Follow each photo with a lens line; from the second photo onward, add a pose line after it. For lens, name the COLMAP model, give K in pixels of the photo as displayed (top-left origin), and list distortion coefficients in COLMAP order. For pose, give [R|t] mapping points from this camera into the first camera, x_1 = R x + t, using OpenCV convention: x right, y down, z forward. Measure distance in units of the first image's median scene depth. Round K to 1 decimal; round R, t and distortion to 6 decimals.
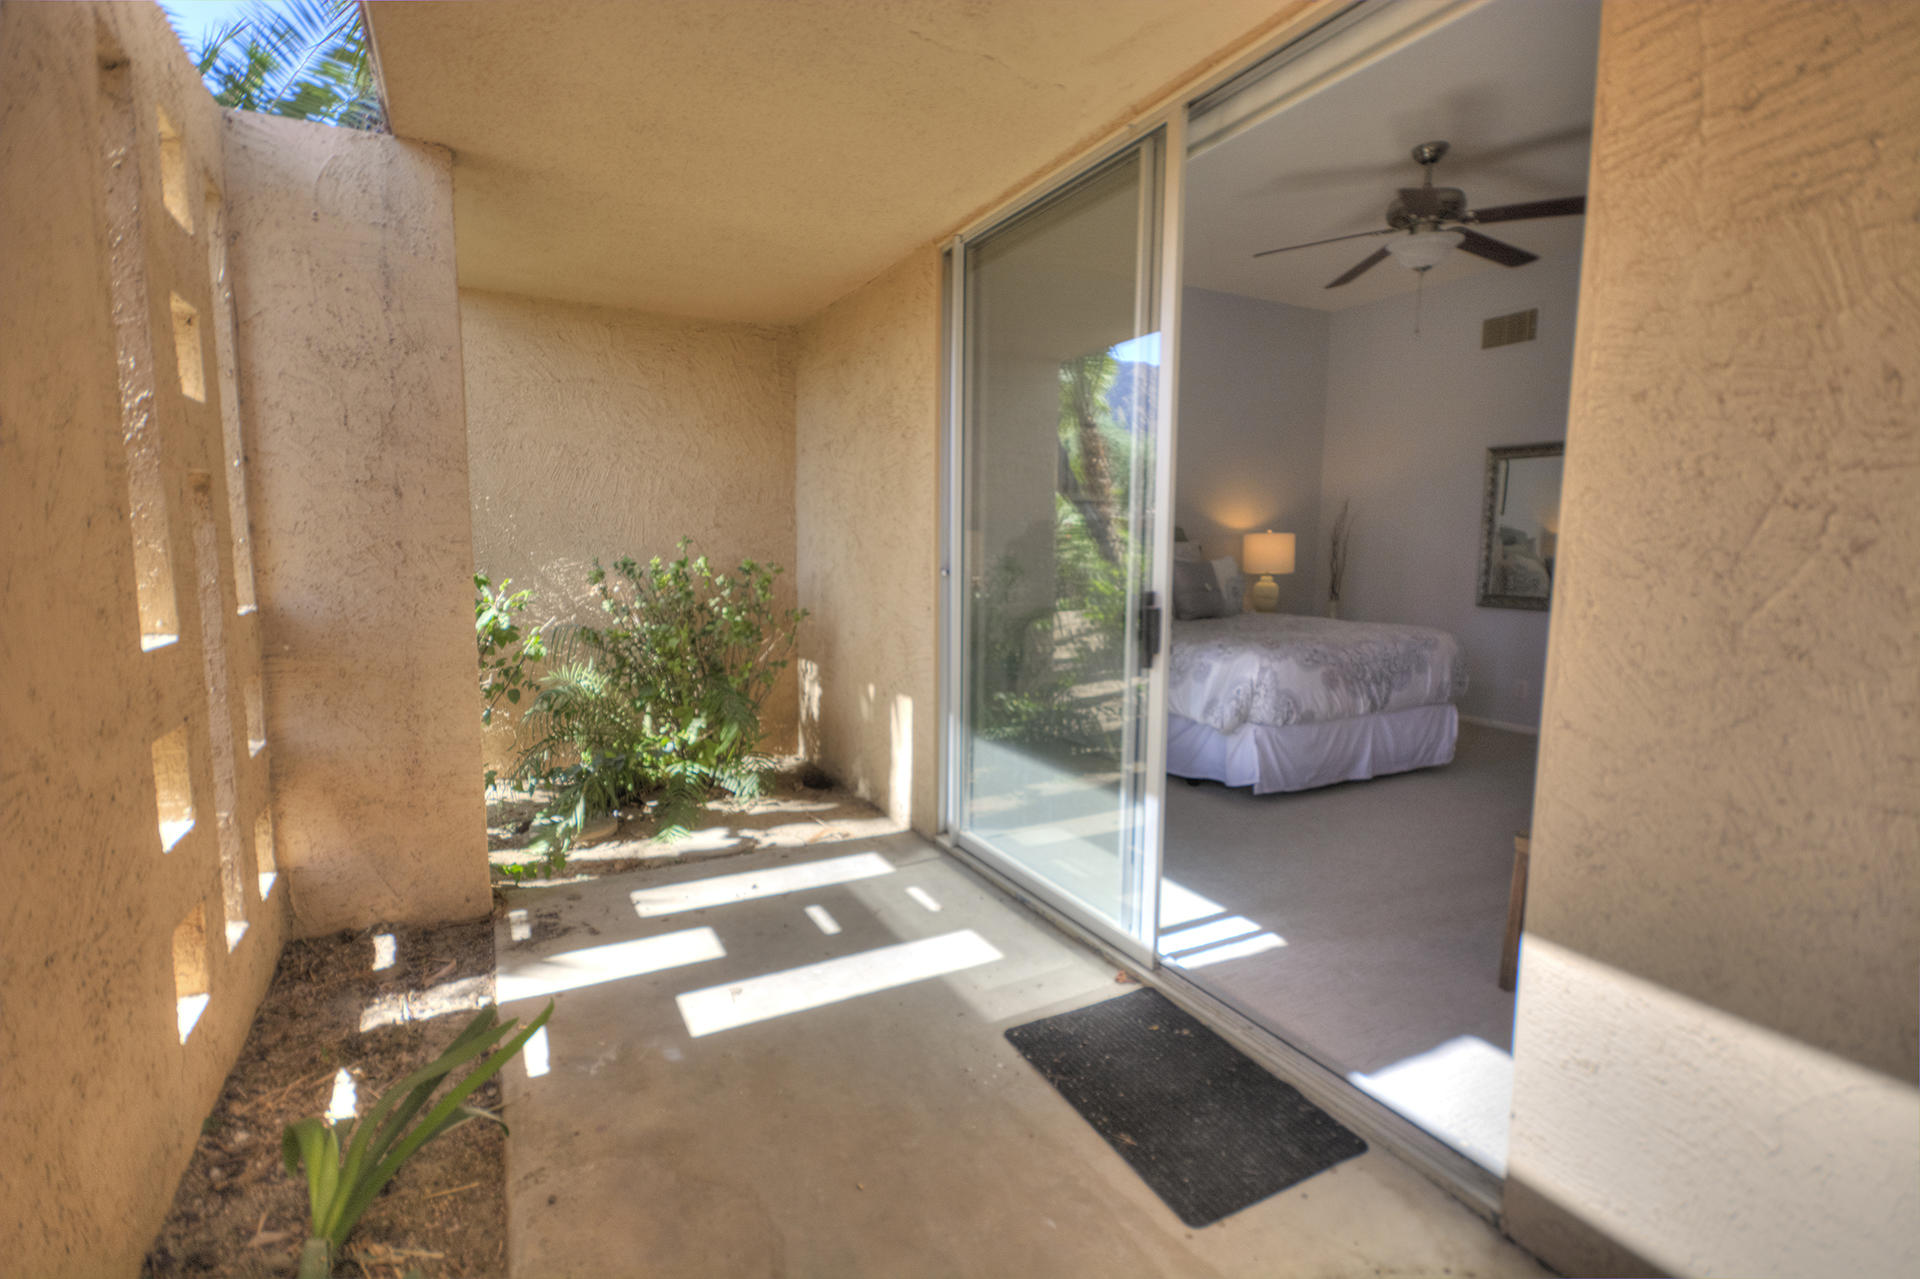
lens RADIAL K [[891.0, 0, 962.9], [0, 891.0, 641.8], [0, 0, 1]] dist [0.003231, 0.000036]
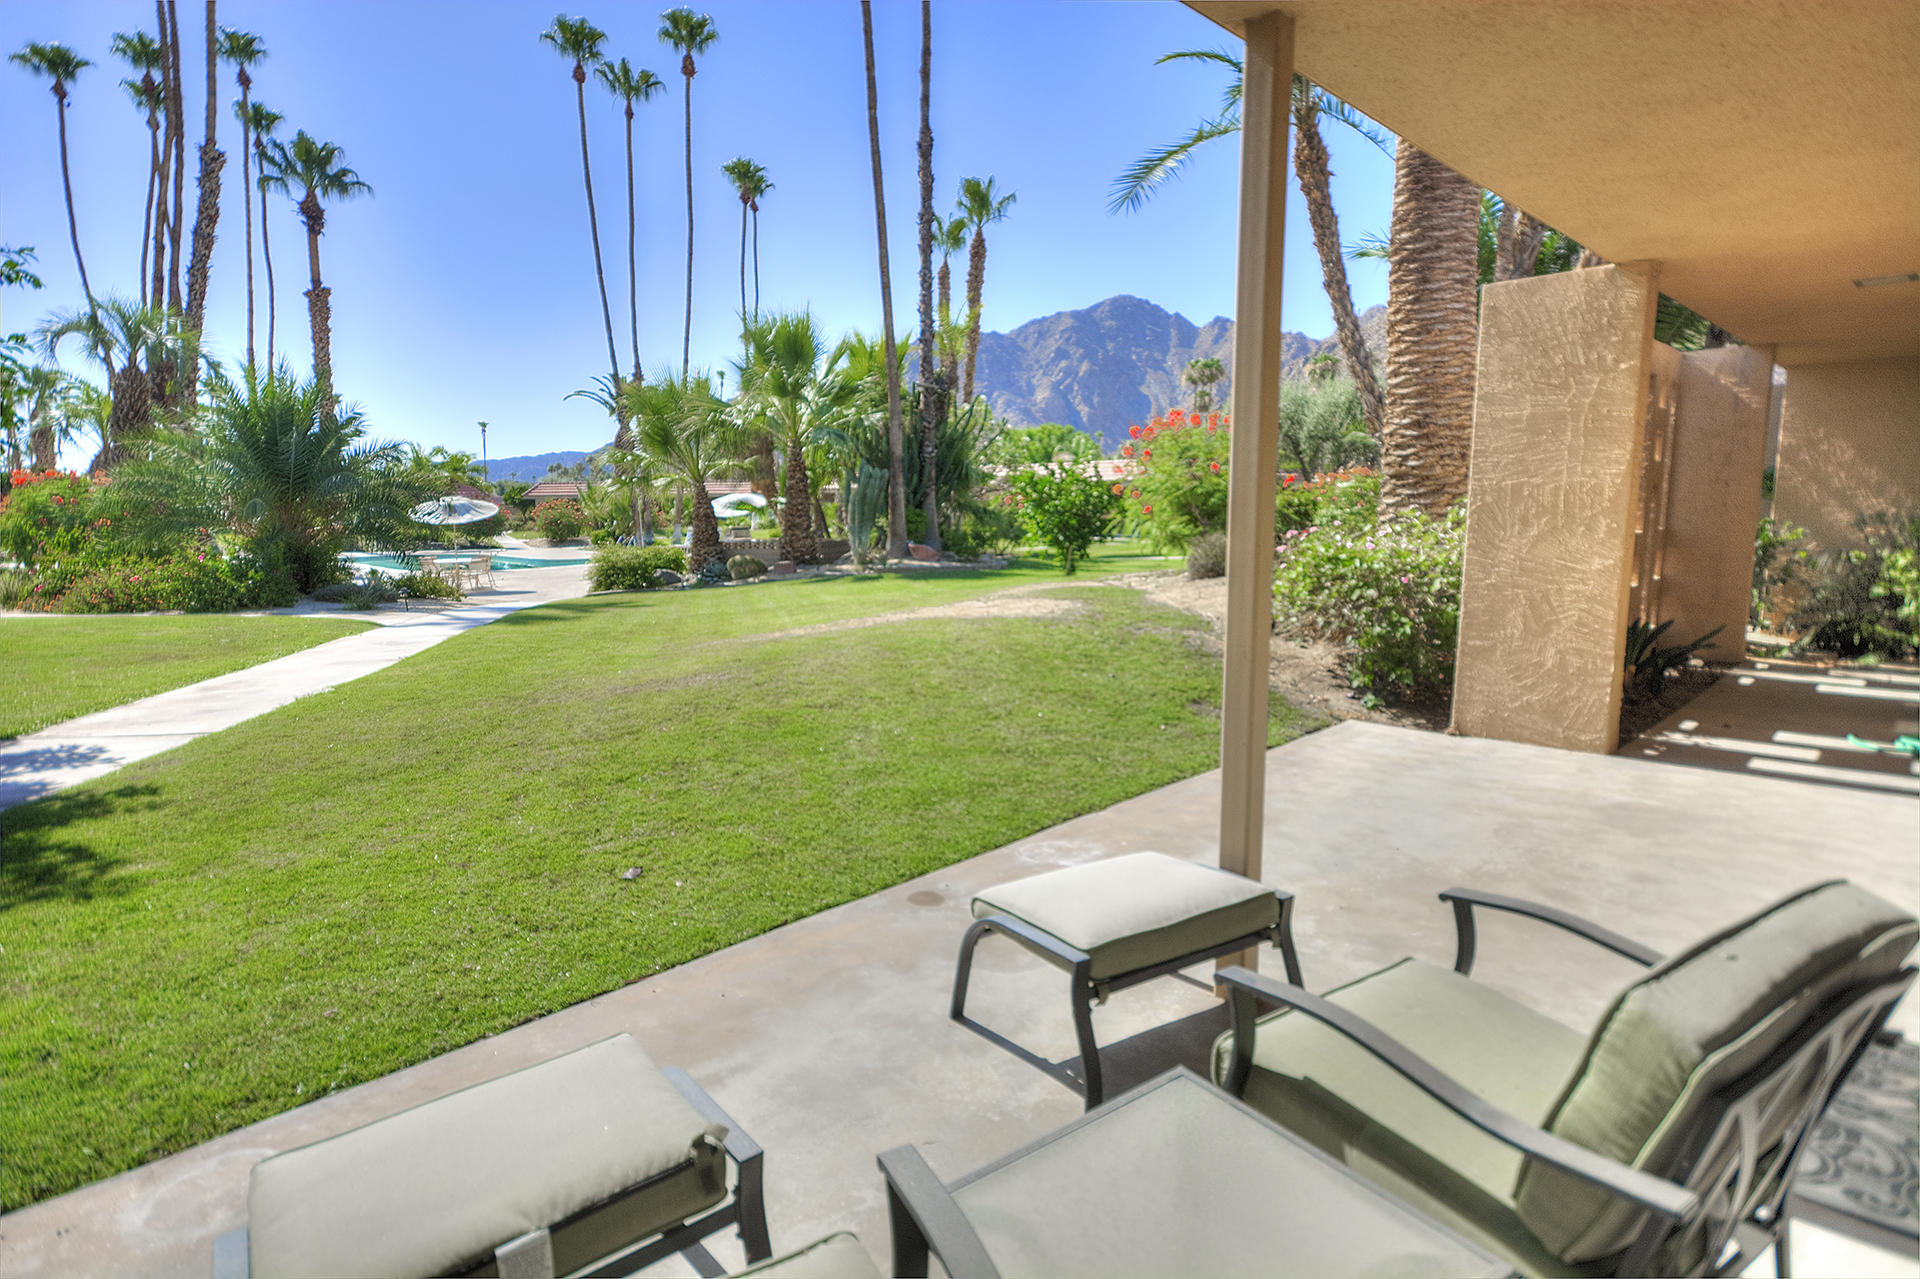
lens RADIAL K [[985.0, 0, 958.3], [0, 985.0, 638.3], [0, 0, 1]] dist [0.008111, 0.000863]
pose [[0.275439, 0.118020, -0.954046, 1.587639], [-0.098308, 0.990690, 0.094171, 0.224351], [0.956279, 0.067852, 0.284477, -1.964655]]
